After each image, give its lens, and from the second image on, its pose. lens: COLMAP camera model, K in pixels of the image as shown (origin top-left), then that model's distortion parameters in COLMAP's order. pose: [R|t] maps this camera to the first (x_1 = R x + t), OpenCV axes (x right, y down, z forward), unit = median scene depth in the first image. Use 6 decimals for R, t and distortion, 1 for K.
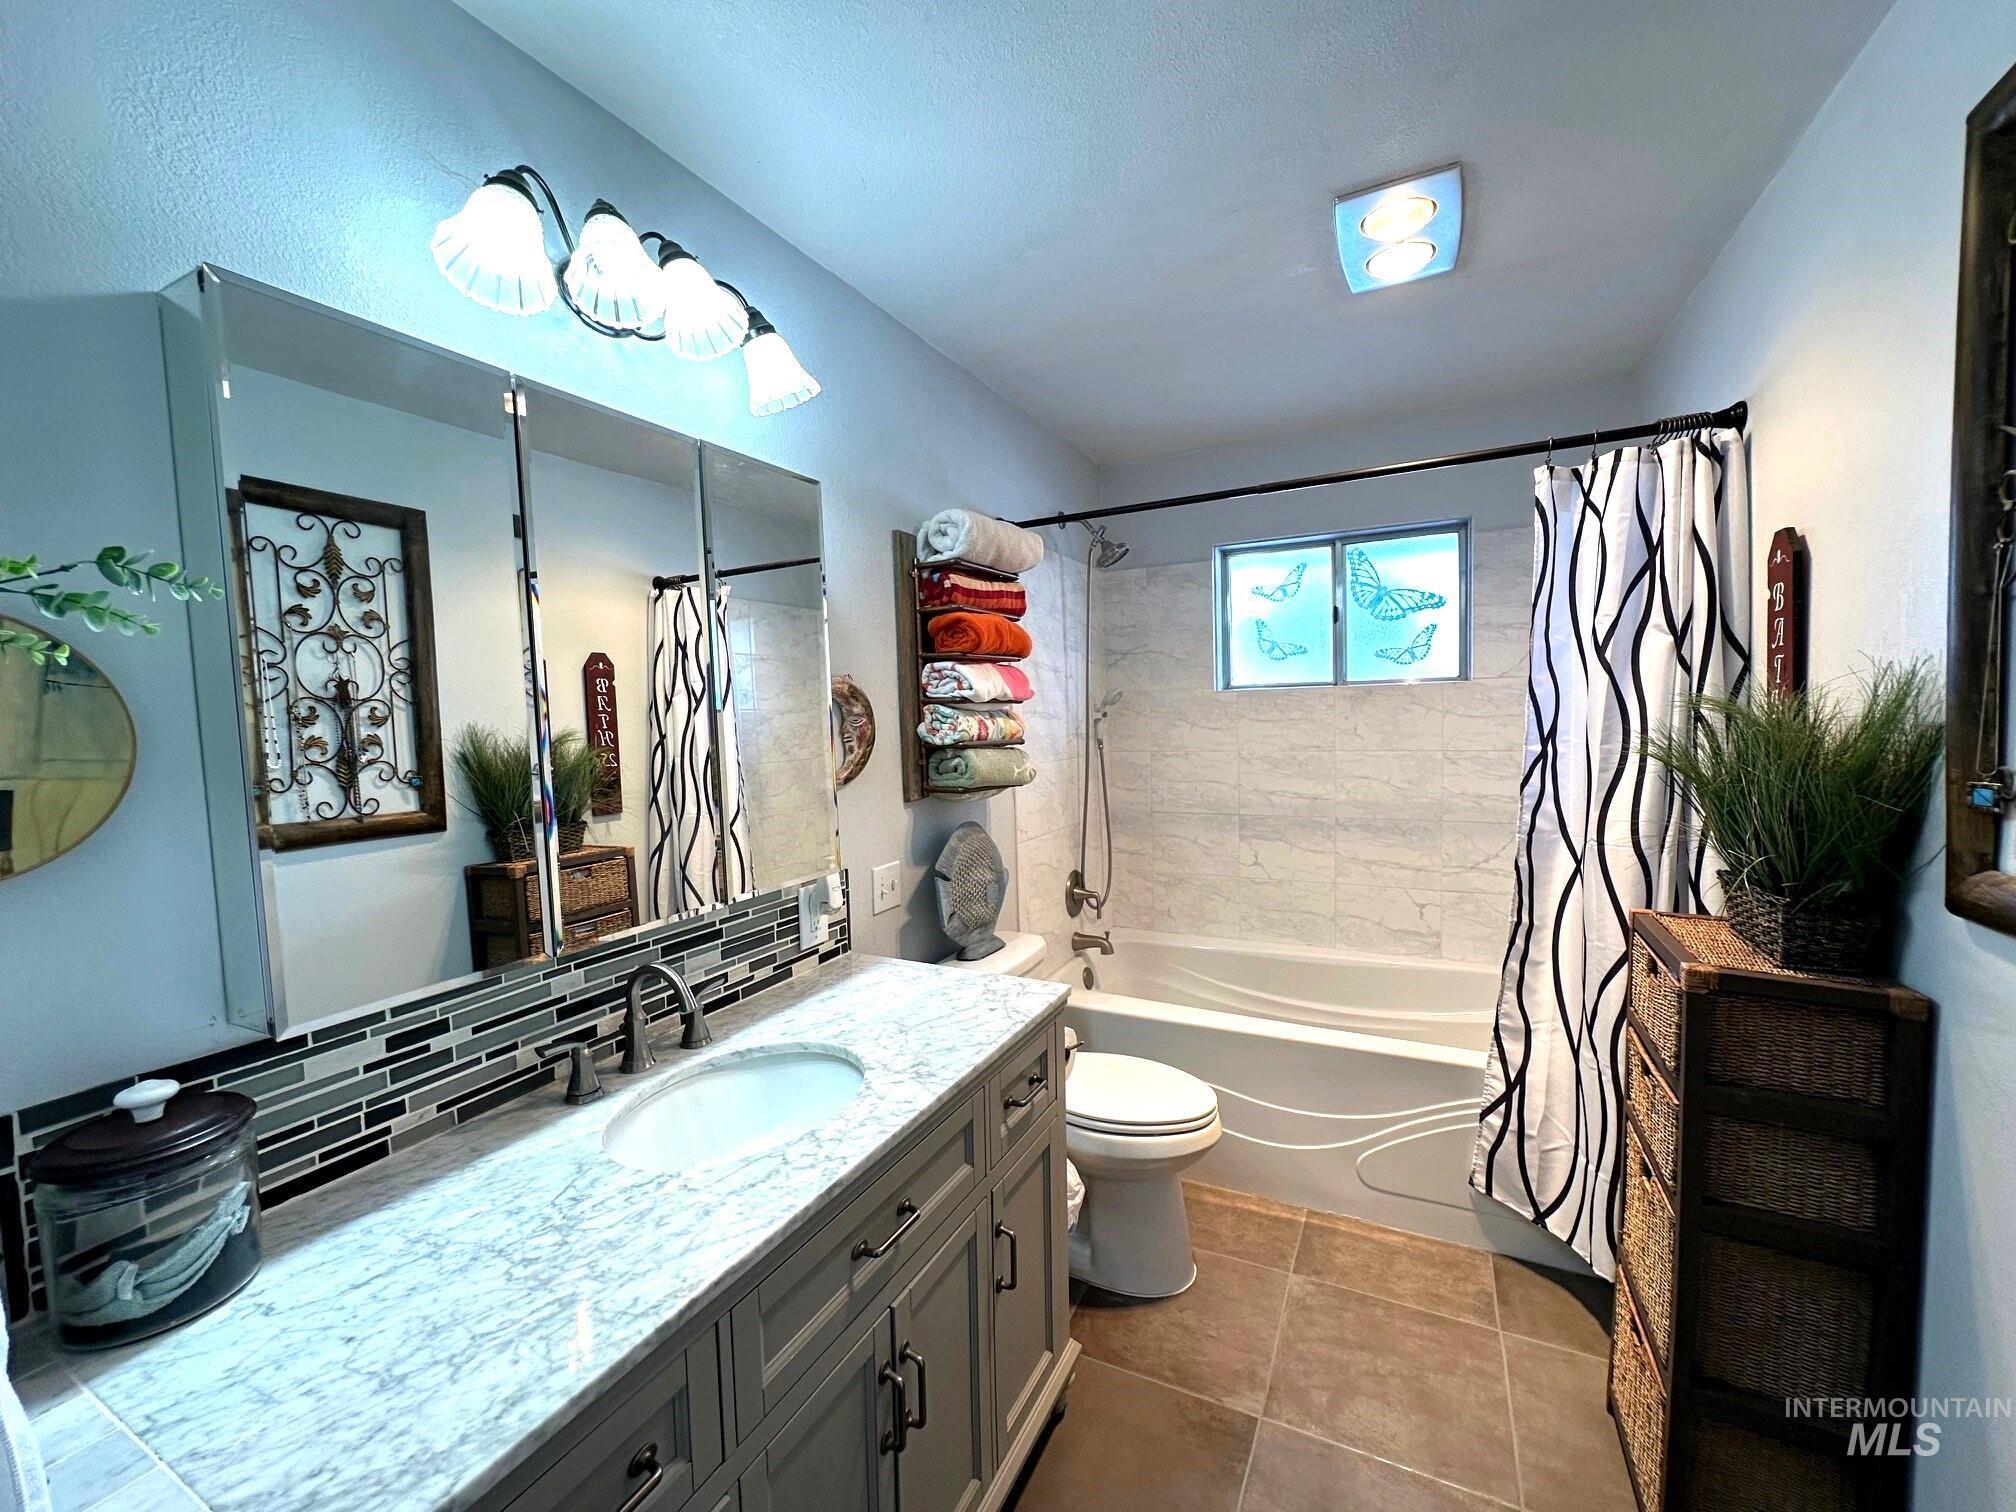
lens RADIAL K [[800.7, 0, 1012.3], [0, 800.7, 758.2], [0, 0, 1]] dist [-0.005477, 0.001381]
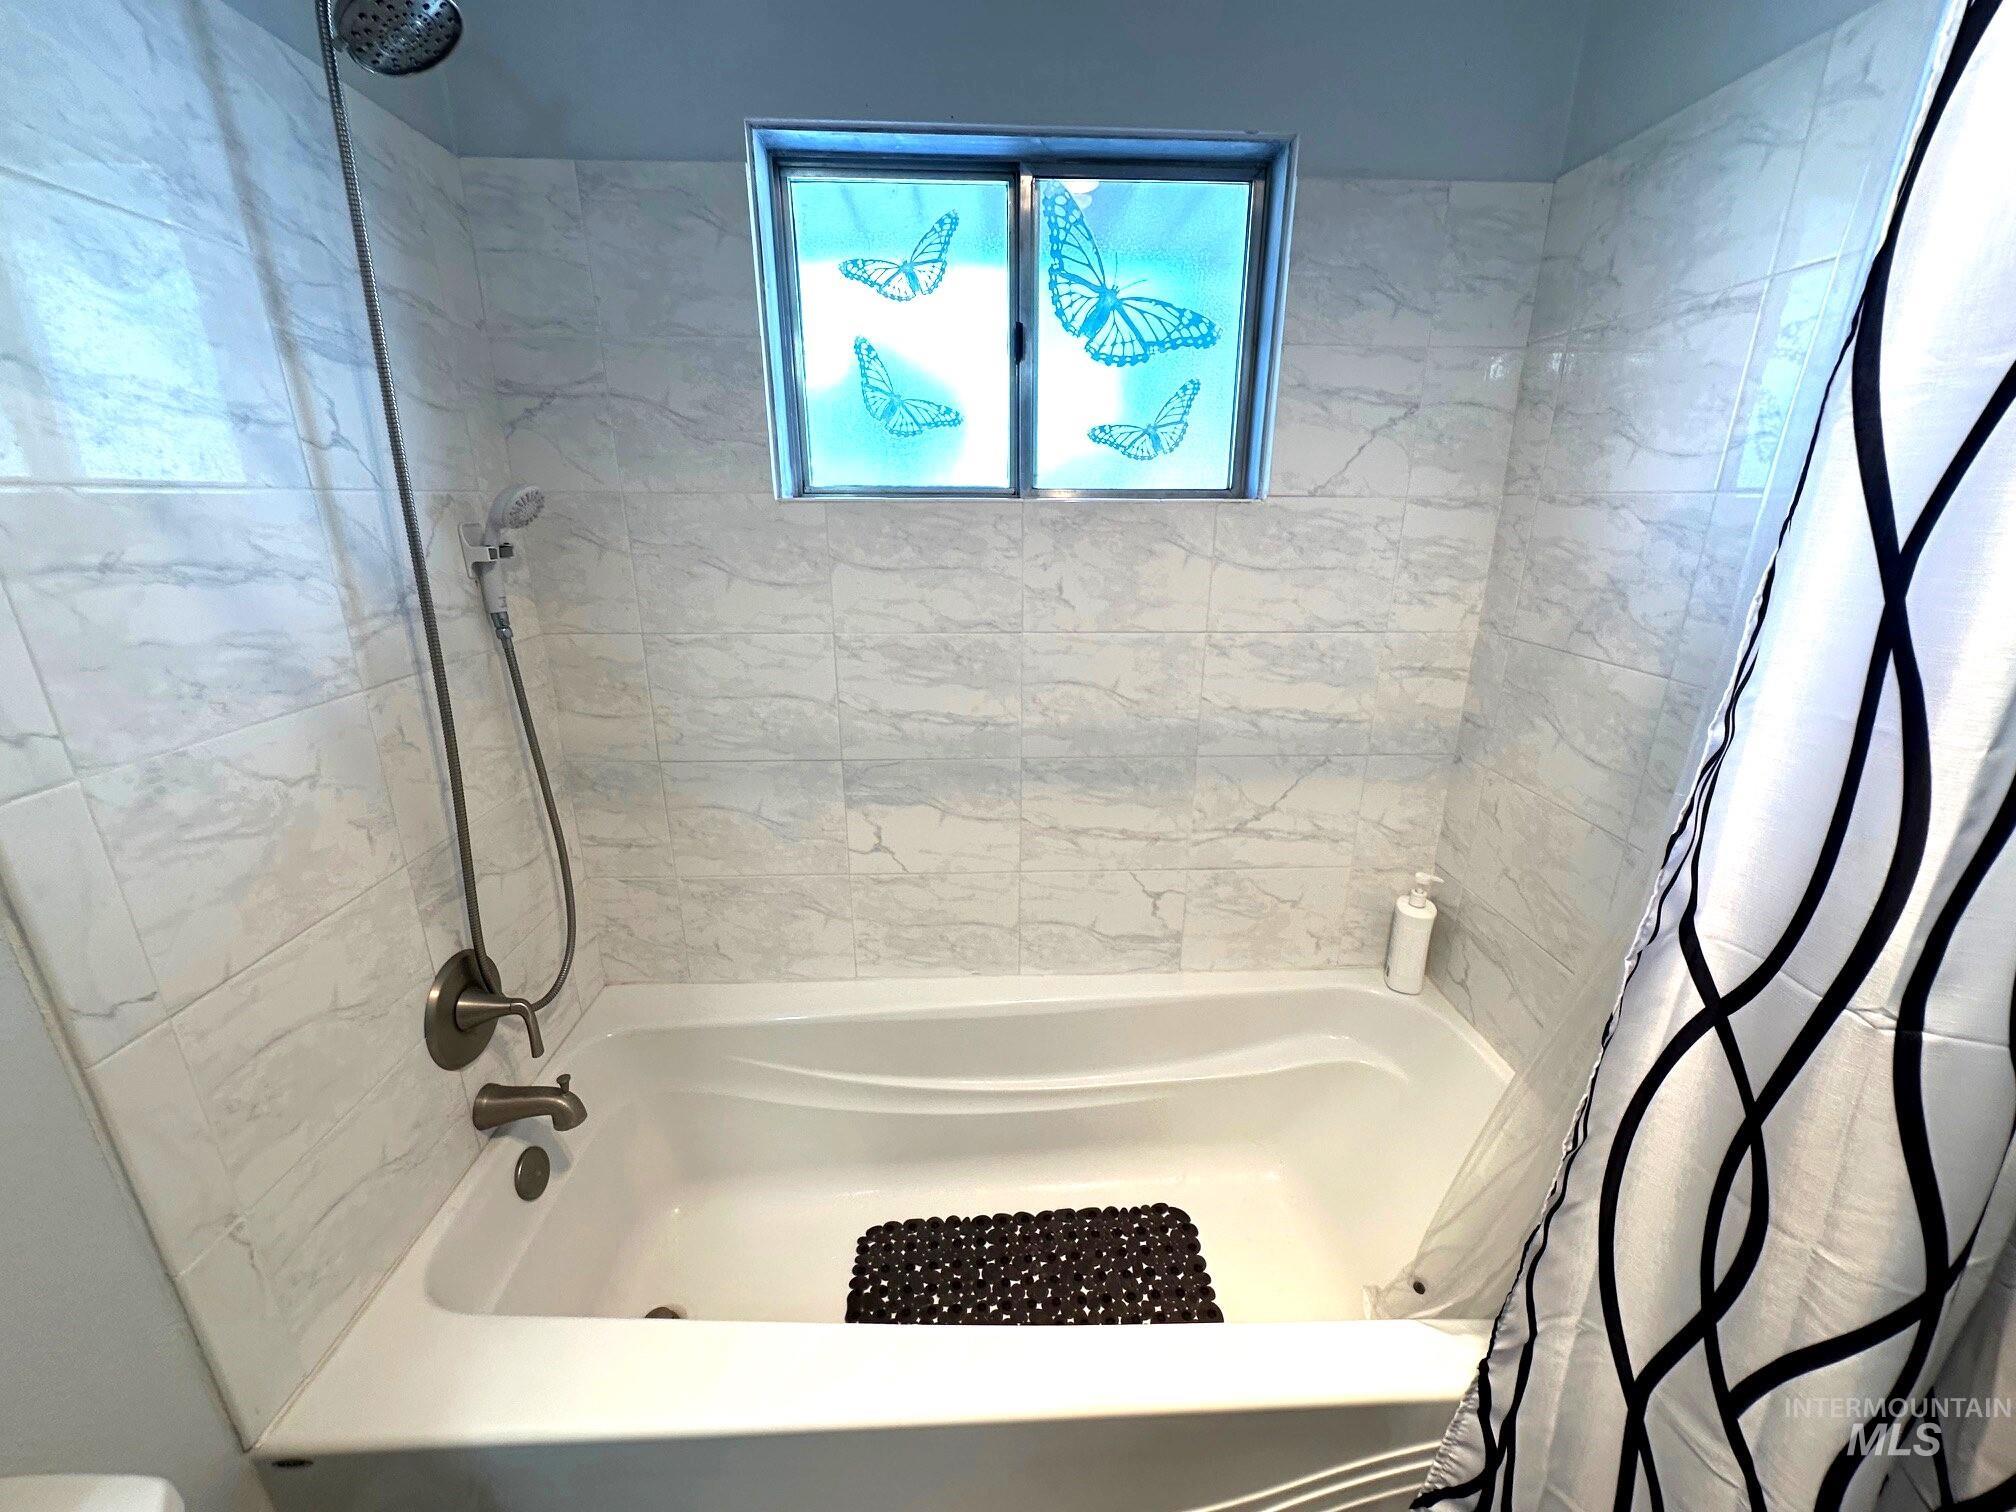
lens RADIAL K [[800.7, 0, 1013.8], [0, 800.7, 755.6], [0, 0, 1]] dist [-0.005477, 0.001381]
pose [[0.870345, -0.118842, 0.477888, 0.143047], [-0.000114, 0.970394, 0.241526, -0.054768], [-0.492443, -0.210265, 0.844564, 0.544804]]
